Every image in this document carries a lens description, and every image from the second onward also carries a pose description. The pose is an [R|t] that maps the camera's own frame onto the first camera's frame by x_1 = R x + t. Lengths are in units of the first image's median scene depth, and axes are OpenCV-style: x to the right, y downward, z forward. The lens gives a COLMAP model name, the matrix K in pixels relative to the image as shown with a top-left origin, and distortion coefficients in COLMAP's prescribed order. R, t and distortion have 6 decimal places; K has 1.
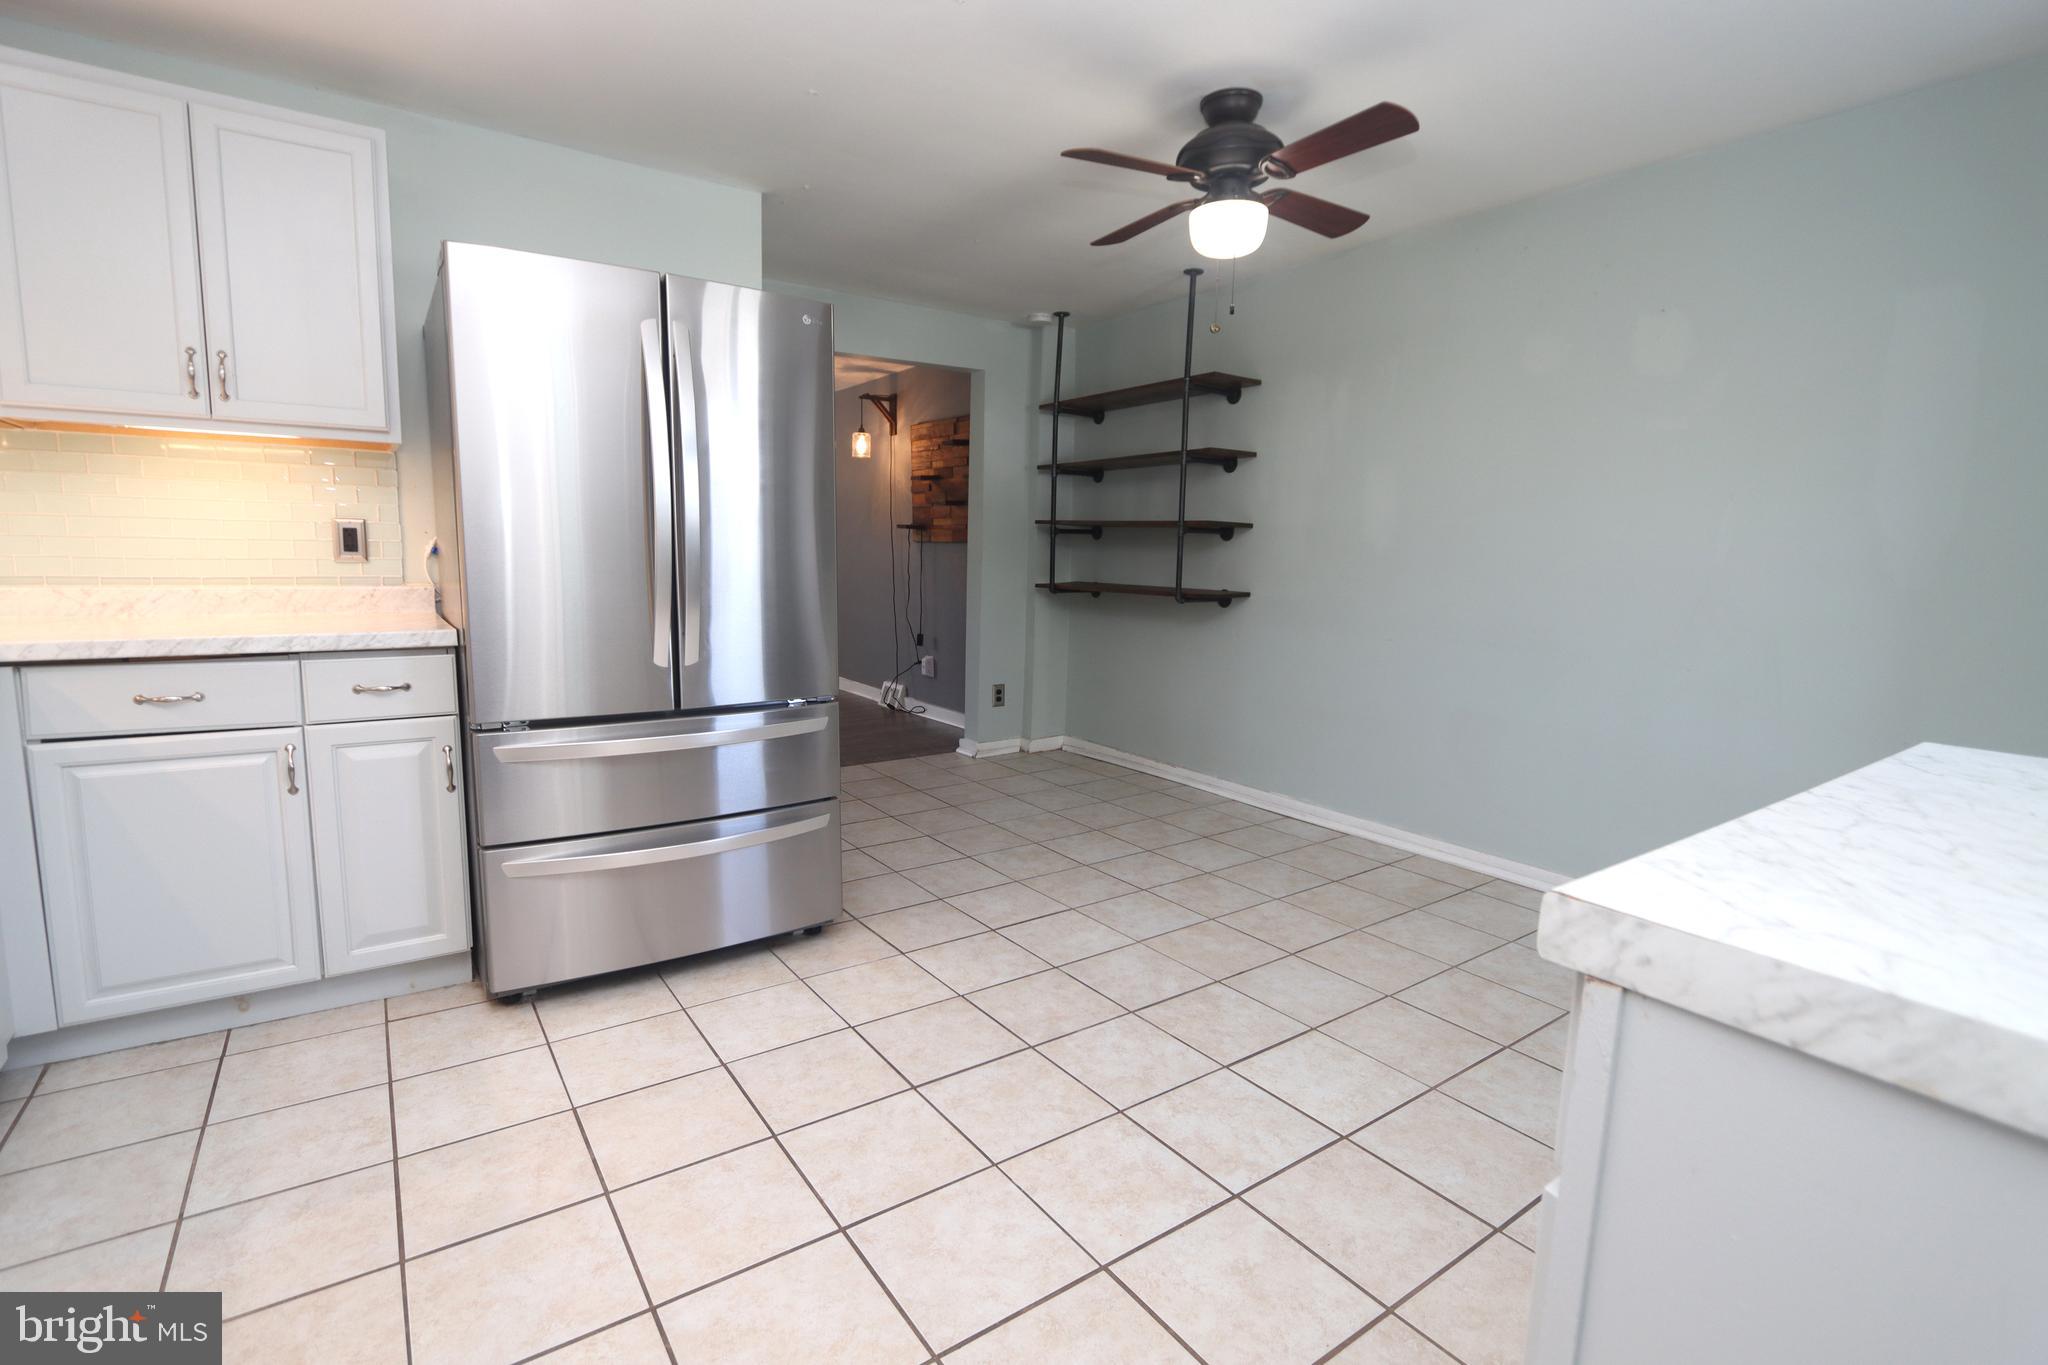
lens RADIAL K [[945.9, 0, 1008.2], [0, 945.9, 677.3], [0, 0, 1]] dist [-0.017405, 0.001207]
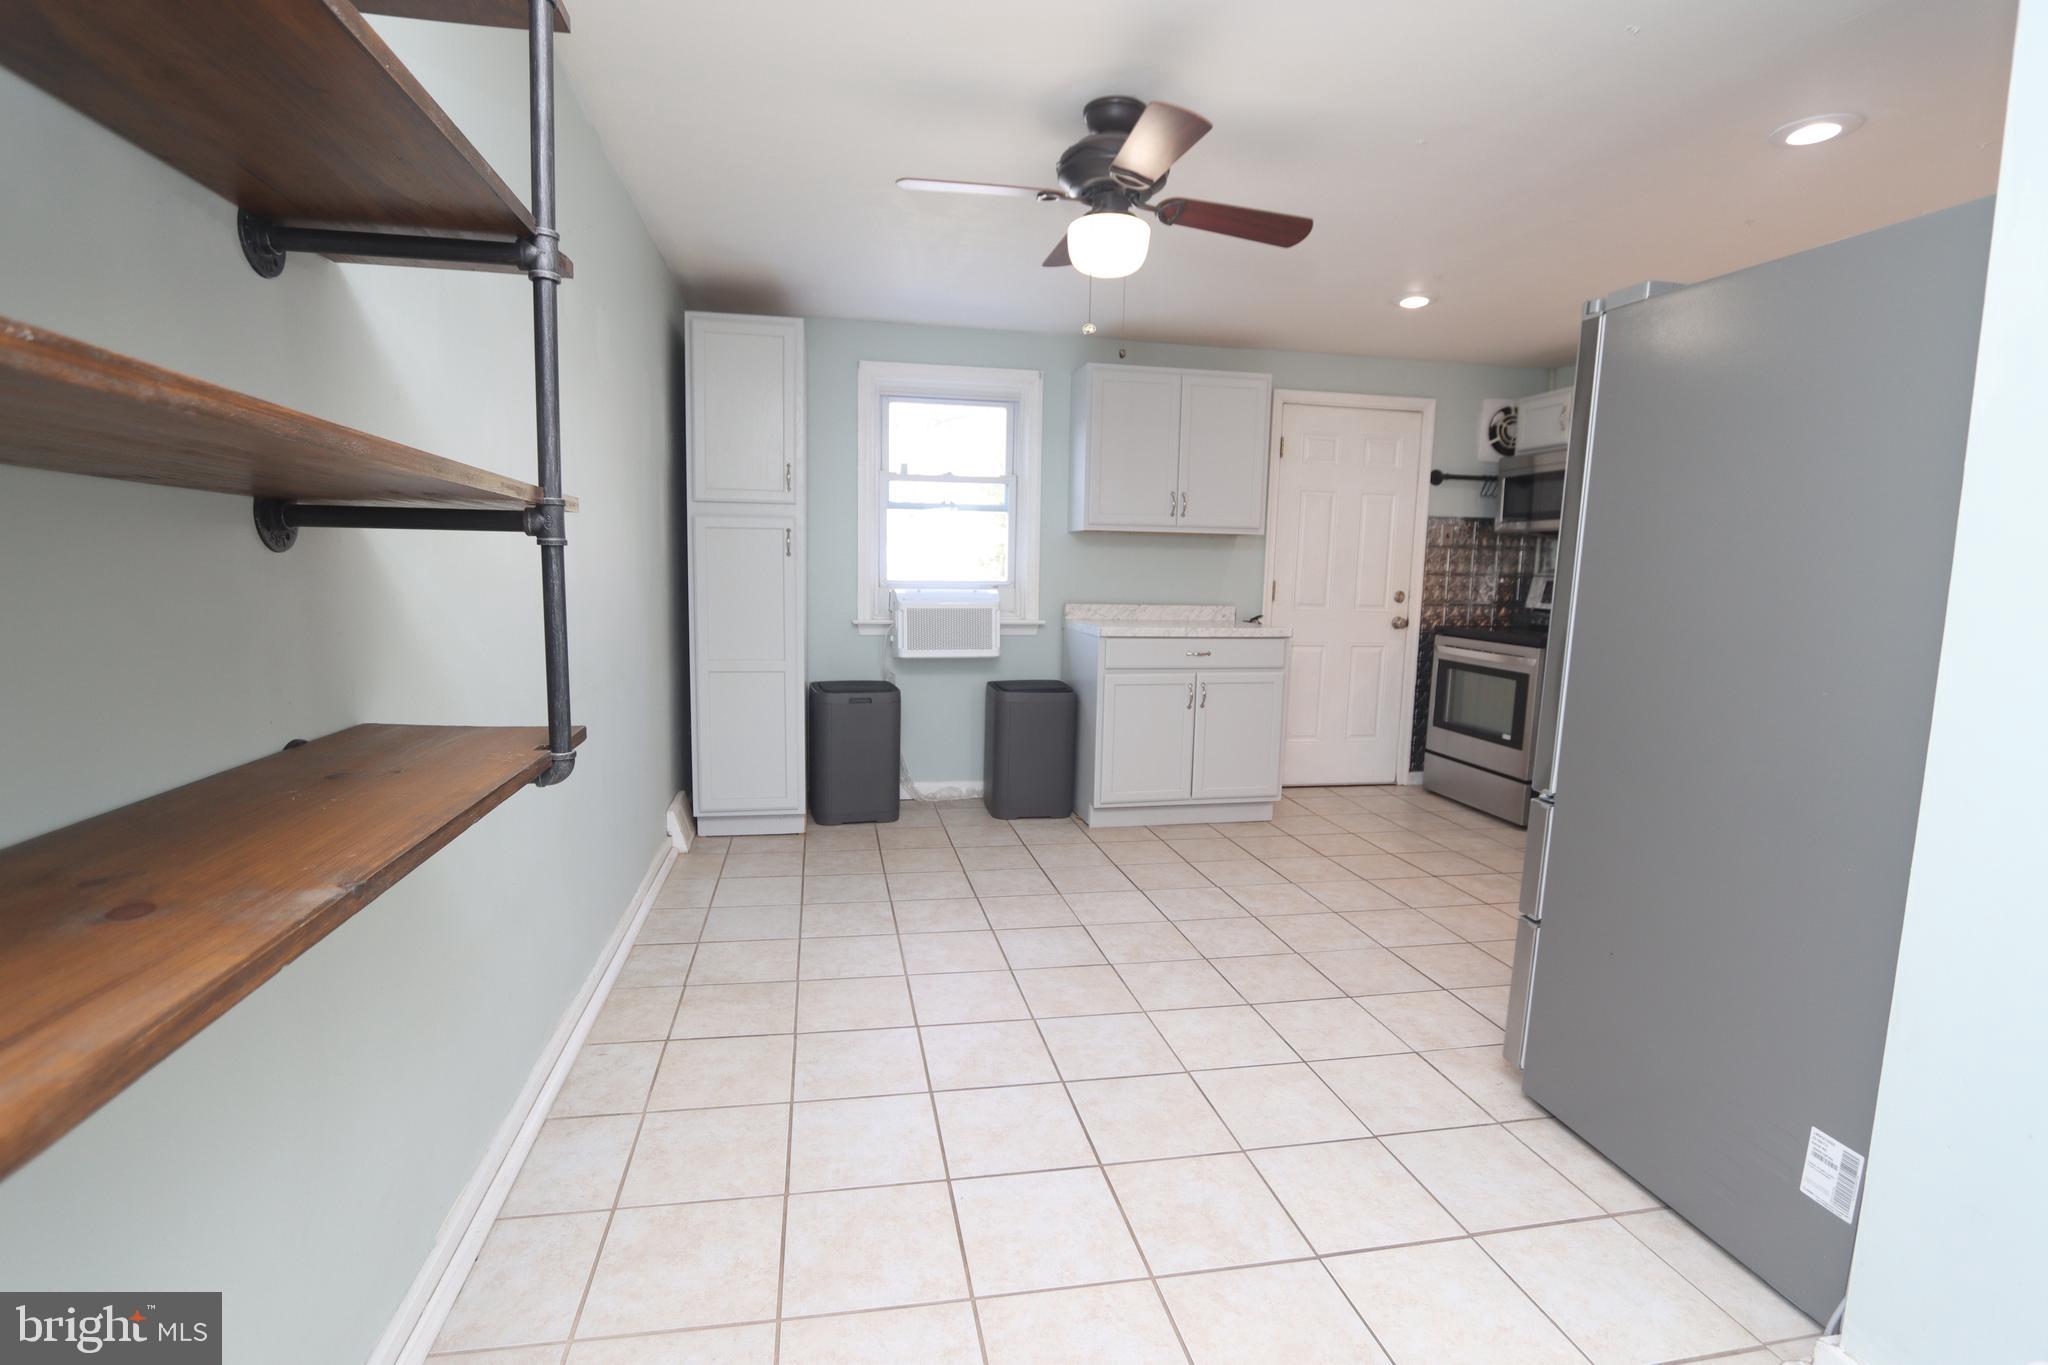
lens RADIAL K [[945.9, 0, 1008.2], [0, 945.9, 677.3], [0, 0, 1]] dist [-0.017405, 0.001207]
pose [[-0.915799, -0.084539, 0.392640, -0.089769], [0.015238, 0.969580, 0.244300, -0.321565], [-0.401348, 0.229712, -0.886652, 2.191676]]
